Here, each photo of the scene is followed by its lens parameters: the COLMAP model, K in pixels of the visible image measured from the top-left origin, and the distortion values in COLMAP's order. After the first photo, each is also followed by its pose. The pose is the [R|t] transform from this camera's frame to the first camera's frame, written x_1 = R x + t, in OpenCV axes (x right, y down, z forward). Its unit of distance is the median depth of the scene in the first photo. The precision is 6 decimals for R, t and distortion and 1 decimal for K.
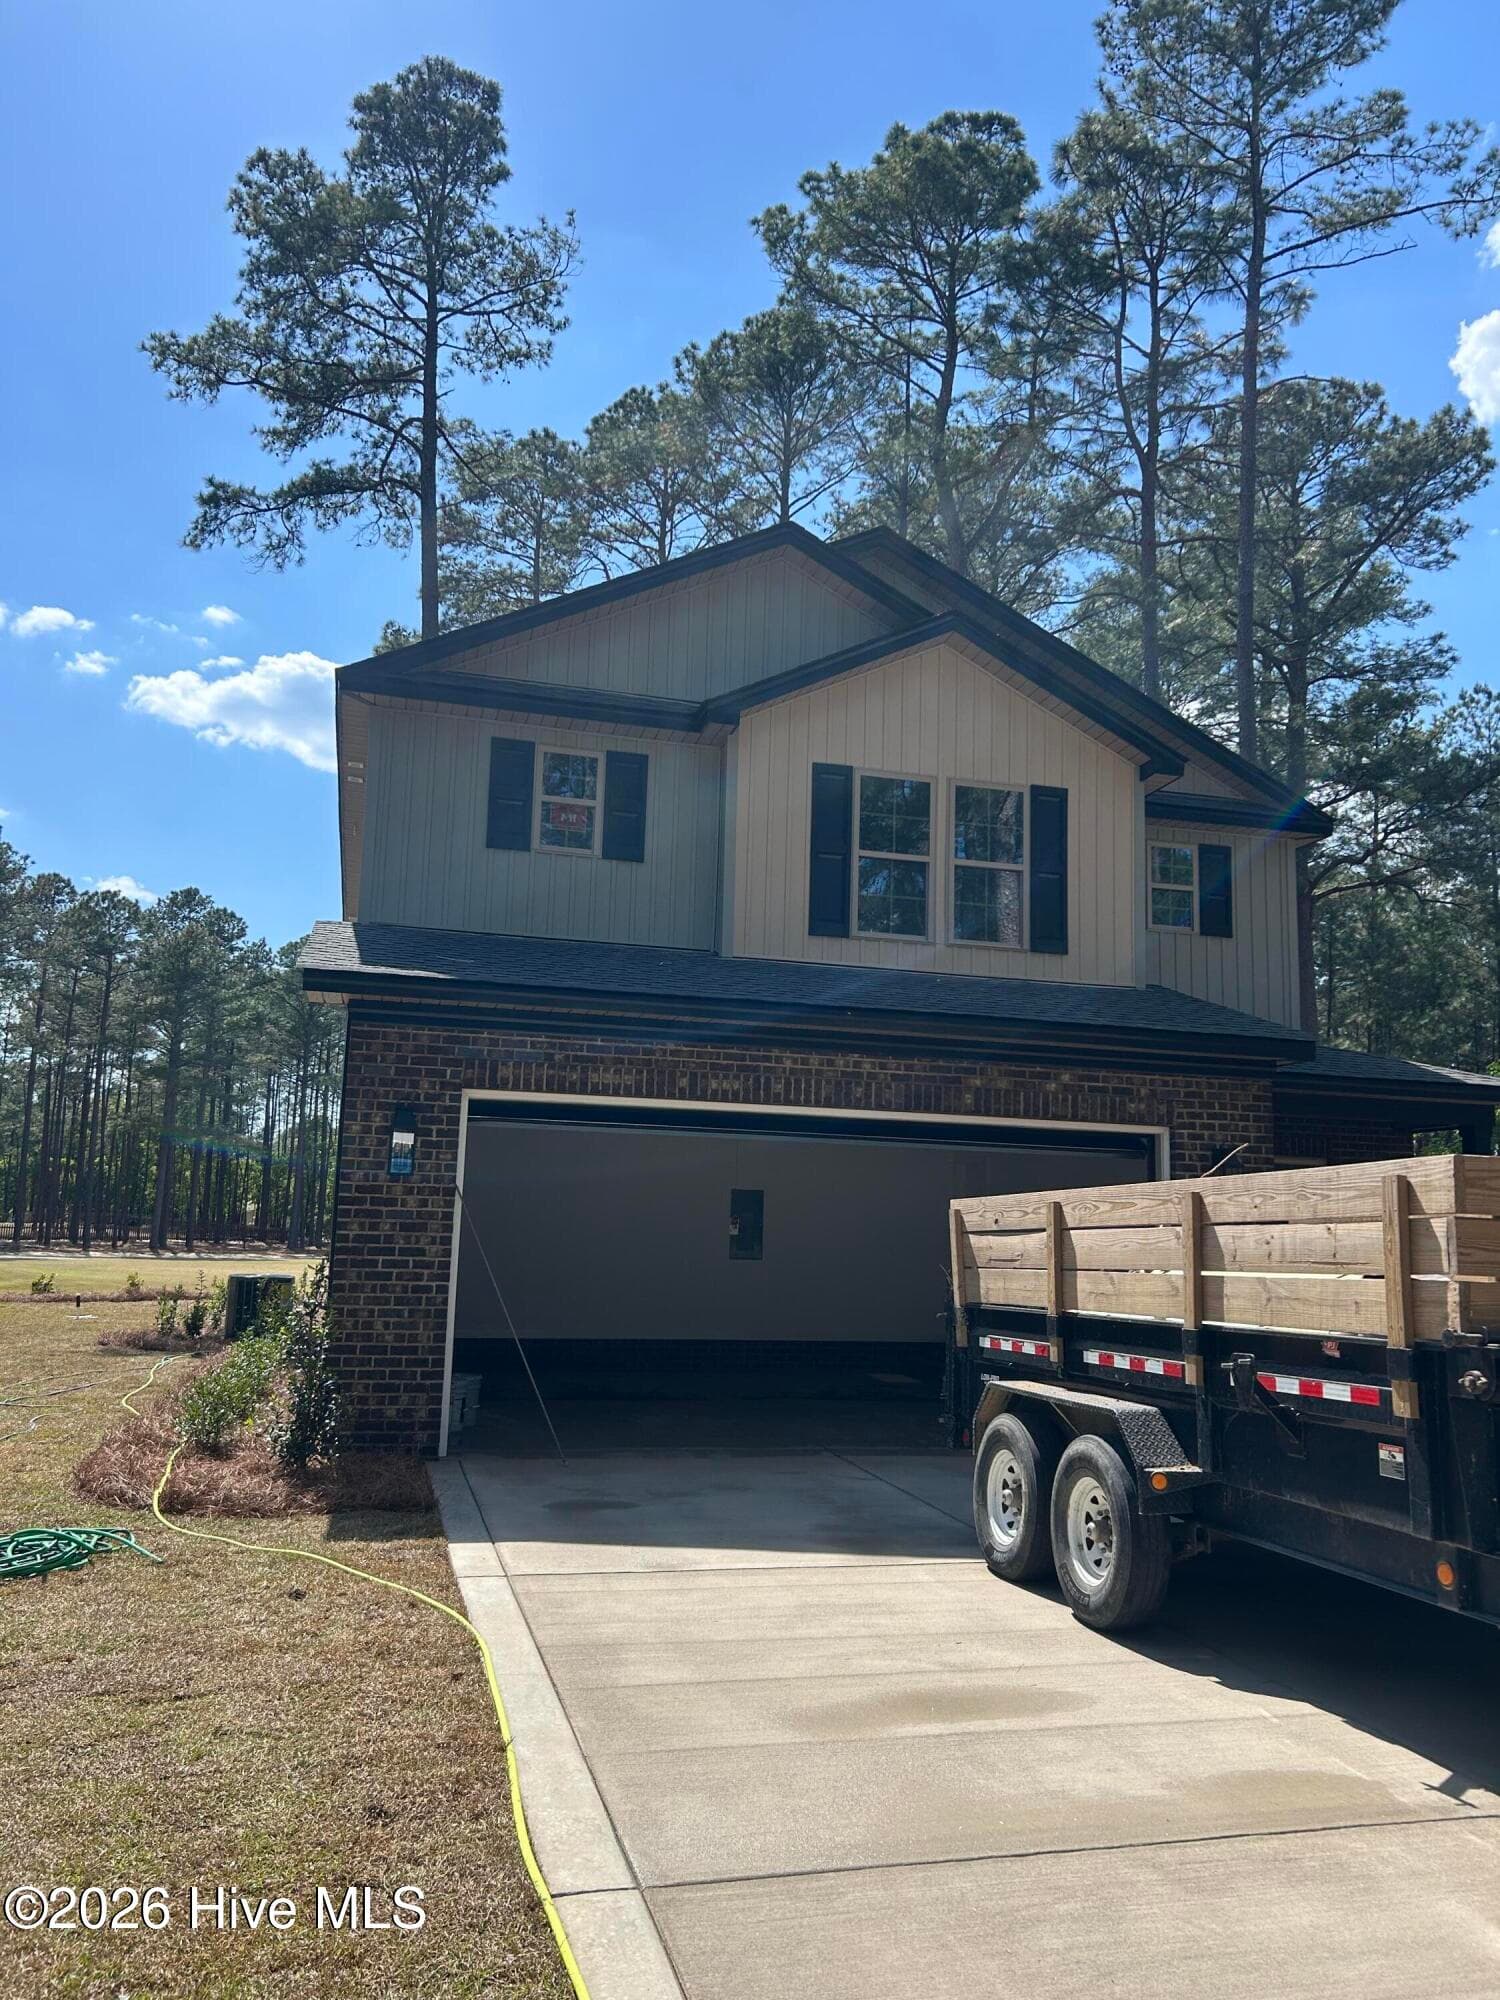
lens RADIAL K [[1443.7, 0, 754.9], [0, 1443.7, 1011.5], [0, 0, 1]] dist [0.056232, -0.049179]
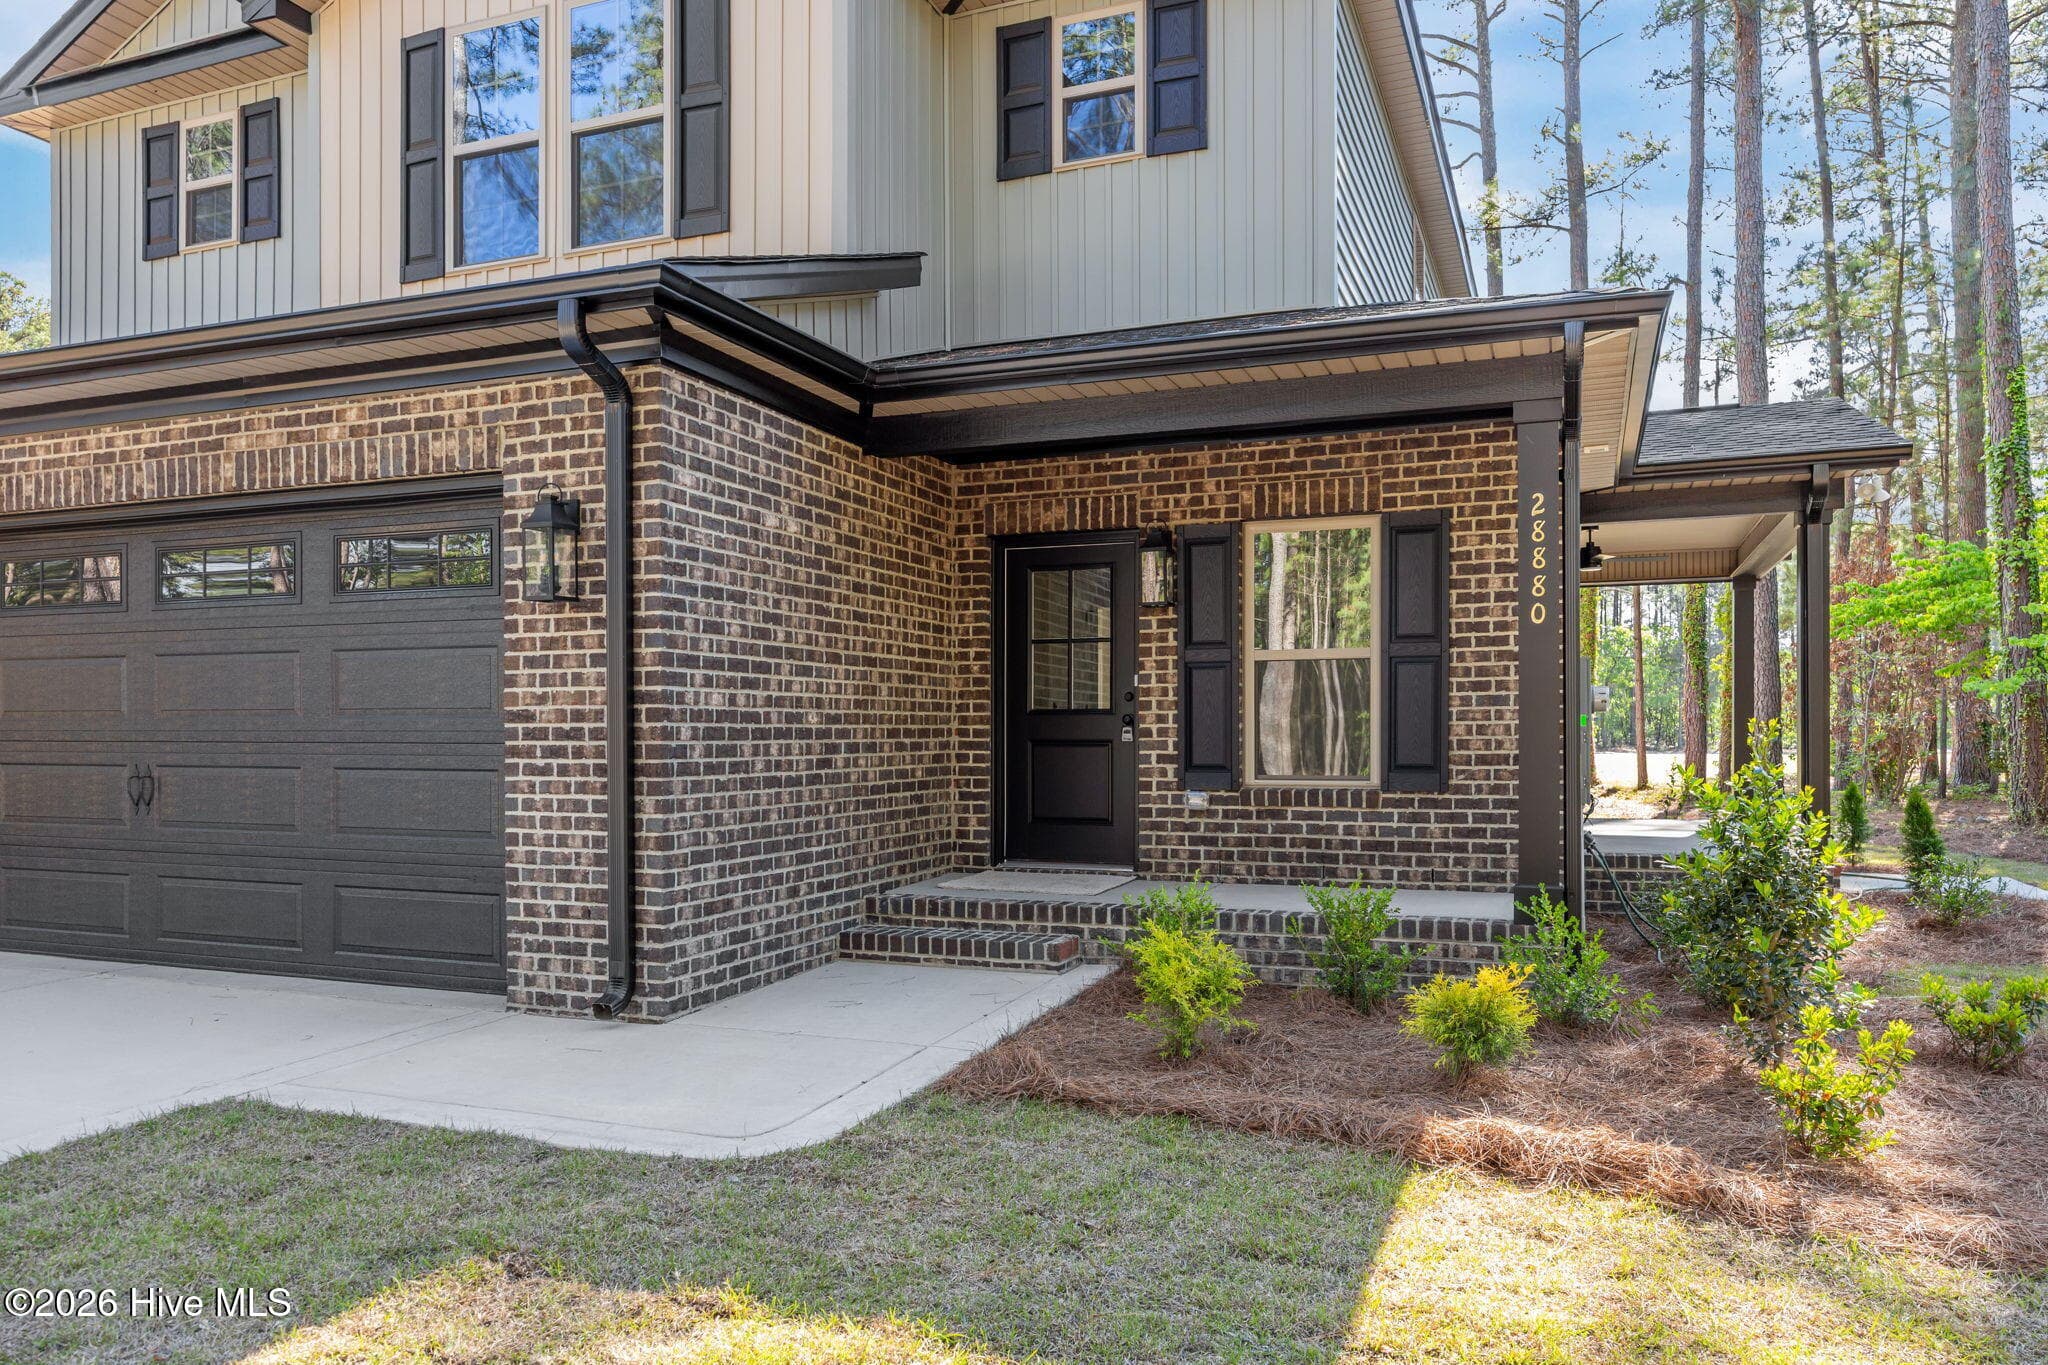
lens RADIAL K [[1376.9, 0, 1091.1], [0, 1376.9, 732.5], [0, 0, 1]] dist [-0.011865, -0.007708]
pose [[0.823673, -0.028999, -0.566323, 0.671908], [0.114340, 0.986672, 0.115776, 0.123756], [0.555418, -0.160115, 0.816011, 0.560299]]
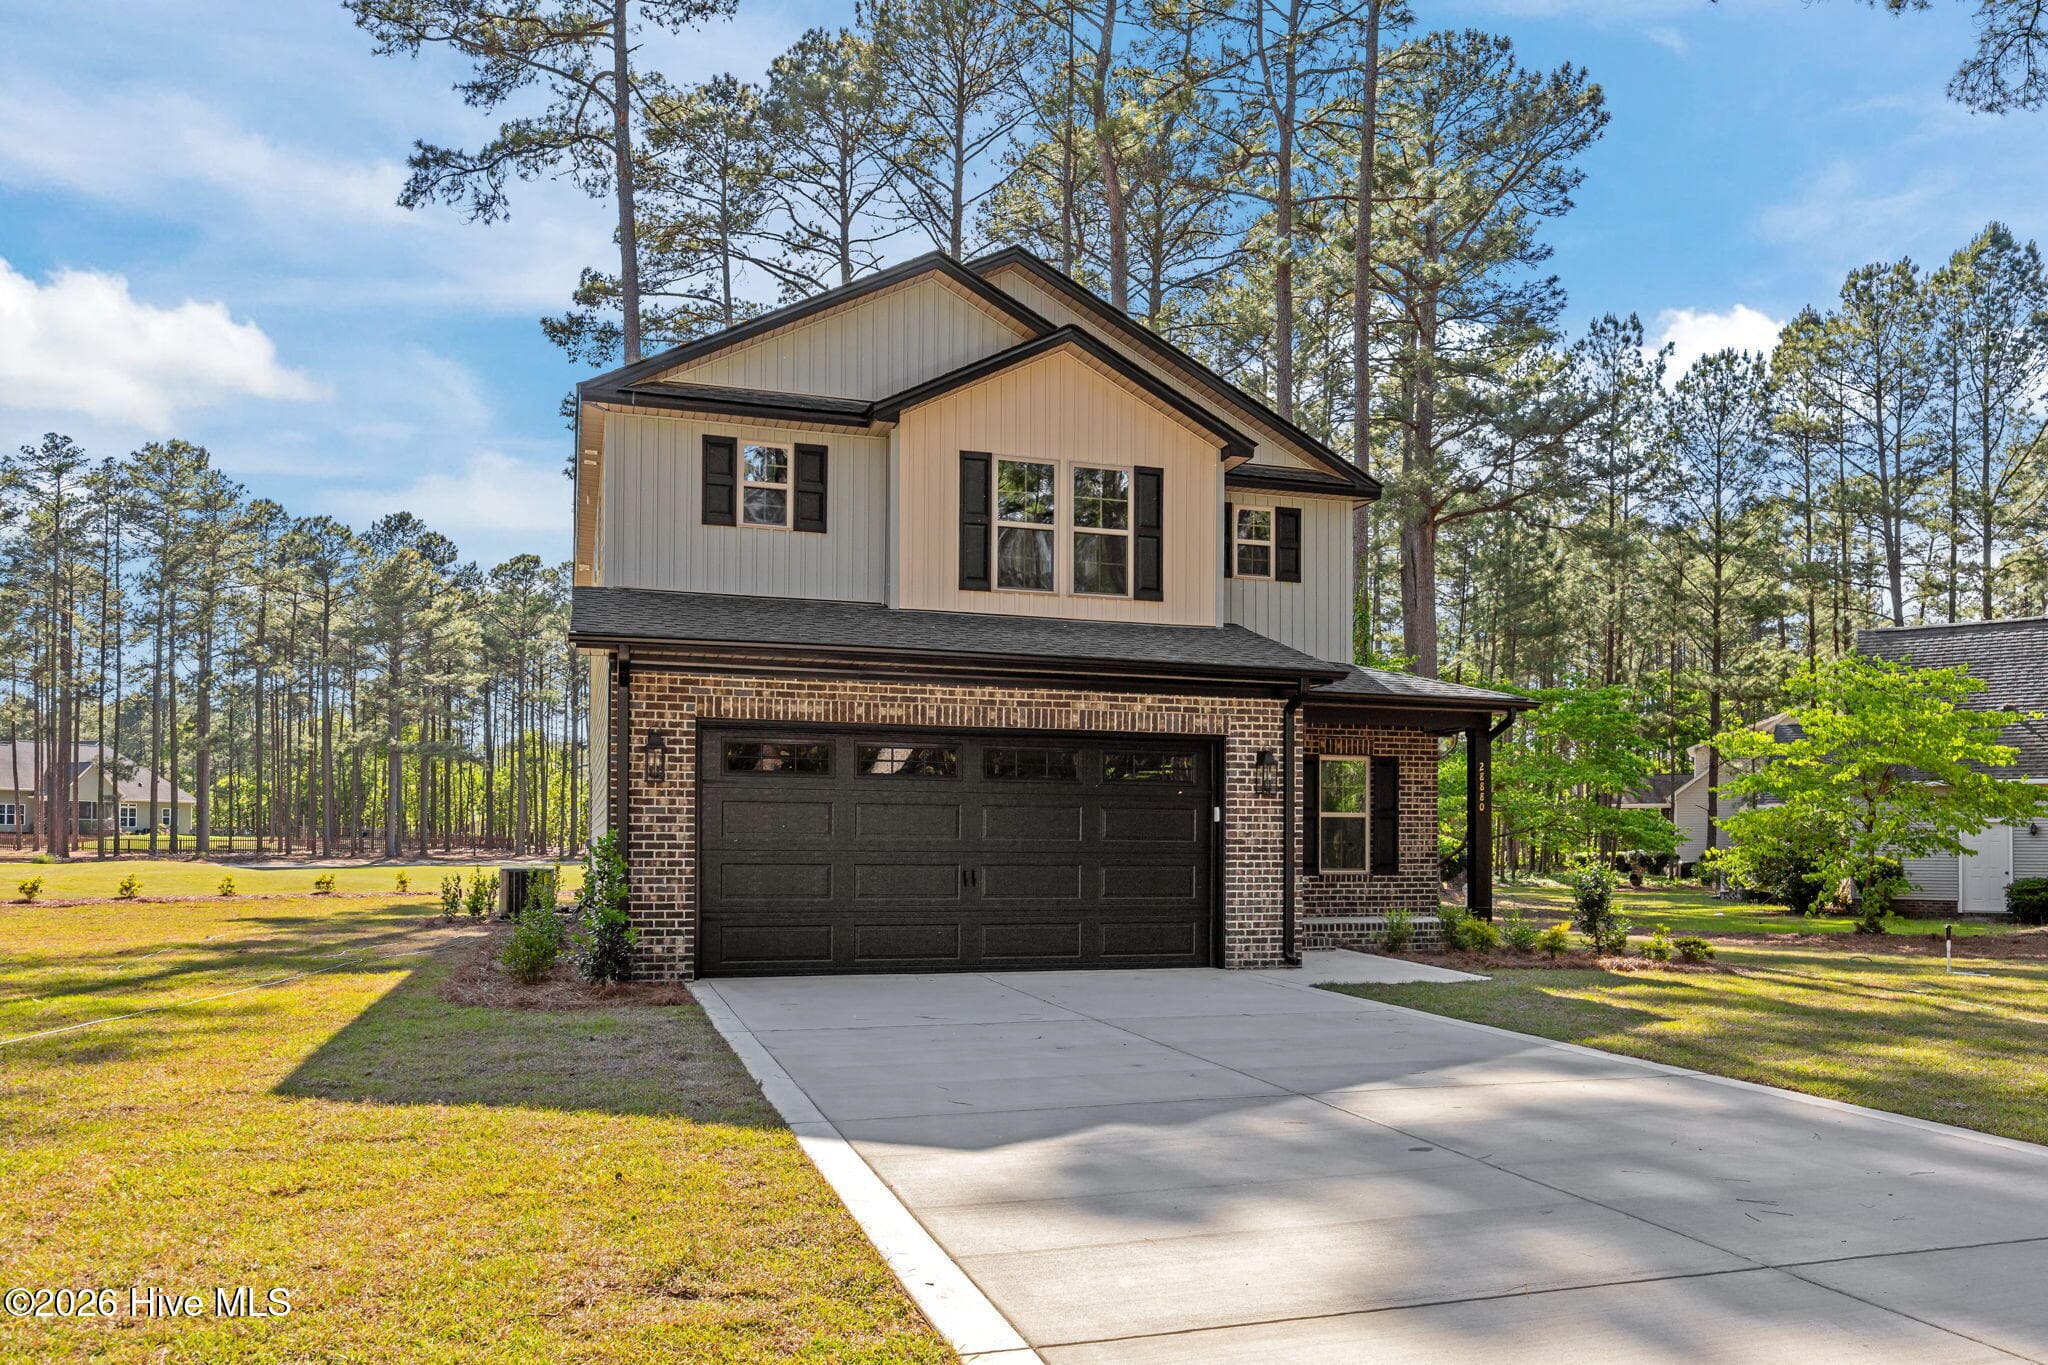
lens RADIAL K [[1376.9, 0, 1027.1], [0, 1376.9, 839.2], [0, 0, 1]] dist [-0.011865, -0.007708]
pose [[0.998495, -0.021489, 0.050460, 0.029548], [0.013354, 0.987614, 0.156336, -0.023688], [-0.053195, -0.155427, 0.986414, -0.225807]]
